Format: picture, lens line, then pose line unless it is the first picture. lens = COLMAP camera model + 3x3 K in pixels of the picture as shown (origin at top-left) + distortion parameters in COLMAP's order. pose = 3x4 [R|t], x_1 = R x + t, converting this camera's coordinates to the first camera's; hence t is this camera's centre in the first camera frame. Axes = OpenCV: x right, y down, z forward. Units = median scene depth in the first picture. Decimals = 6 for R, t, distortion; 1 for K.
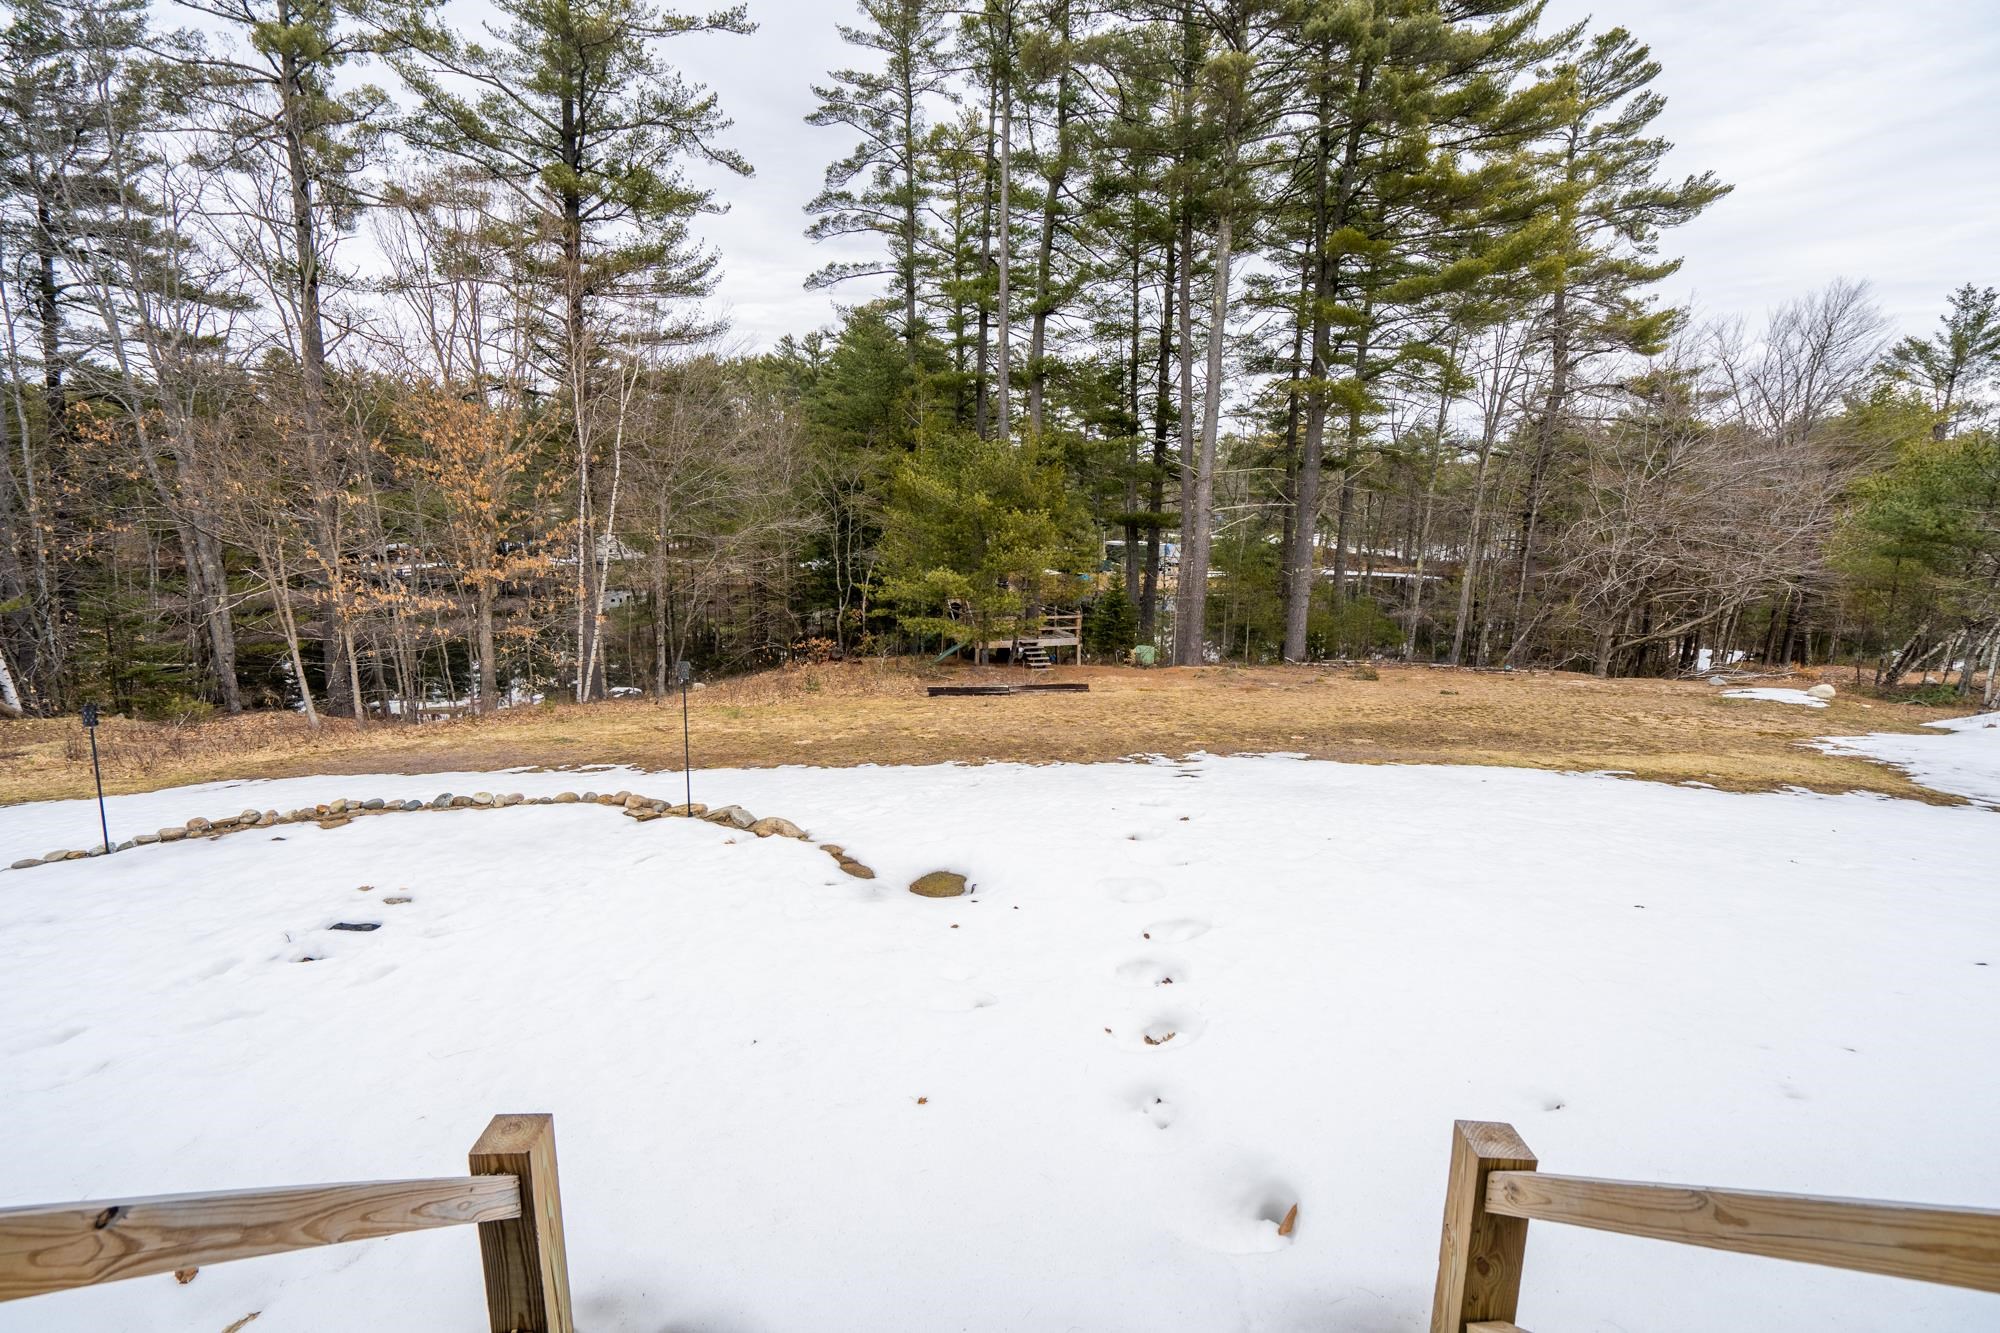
lens RADIAL K [[913.9, 0, 1001.0], [0, 913.9, 663.3], [0, 0, 1]] dist [-0.001864, 0.001455]
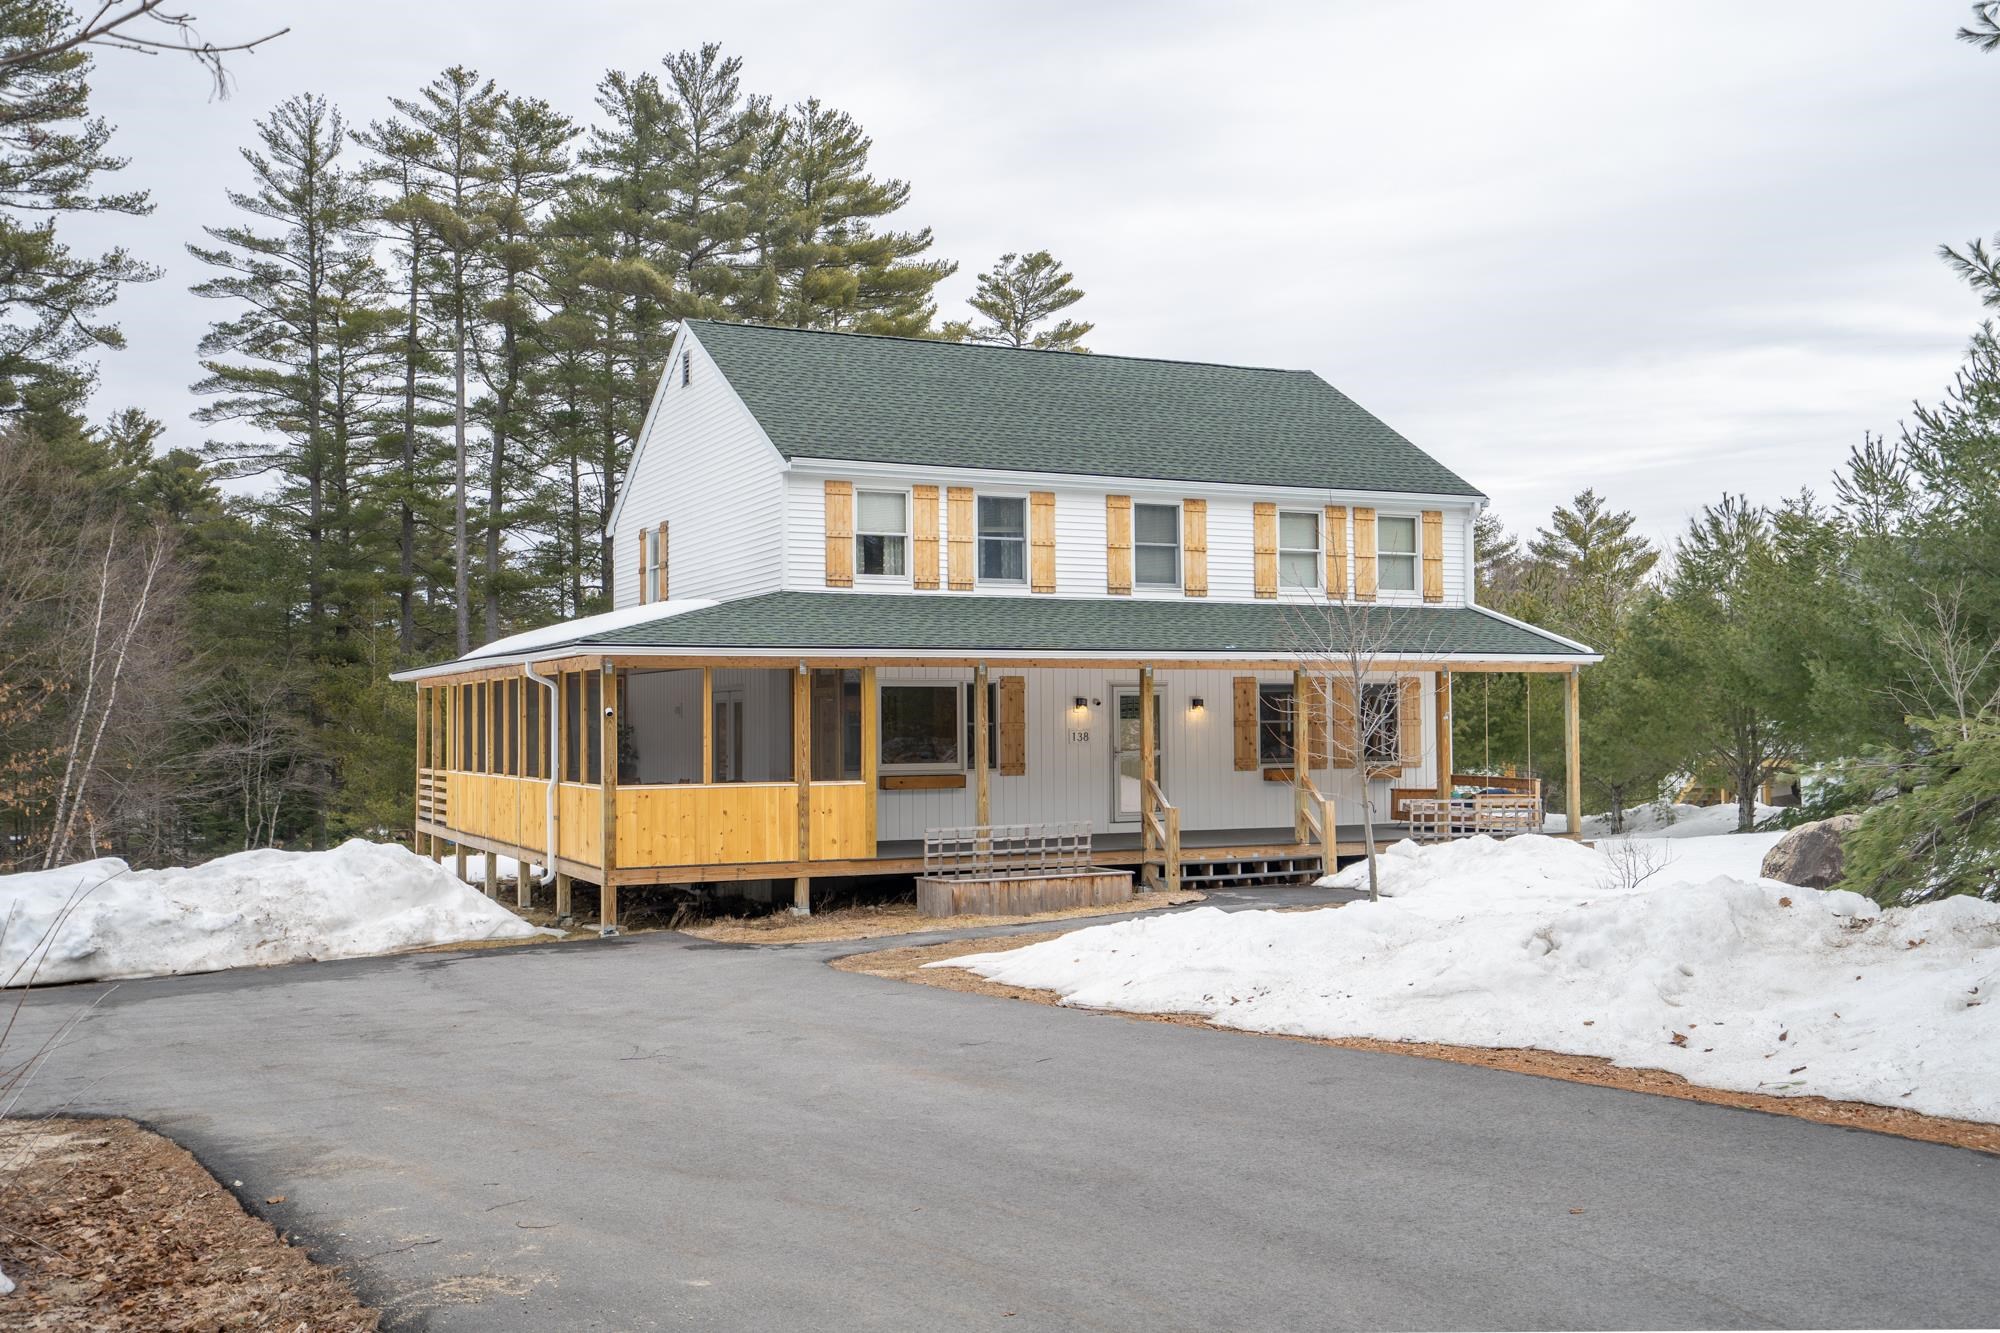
lens RADIAL K [[1929.6, 0, 992.7], [0, 1929.6, 669.8], [0, 0, 1]] dist [0.061442, 0.000000]
pose [[0.920371, -0.007182, 0.390981, -0.329151], [0.082445, 0.980921, -0.176058, 0.205199], [-0.382258, 0.194273, 0.903403, -1.232002]]
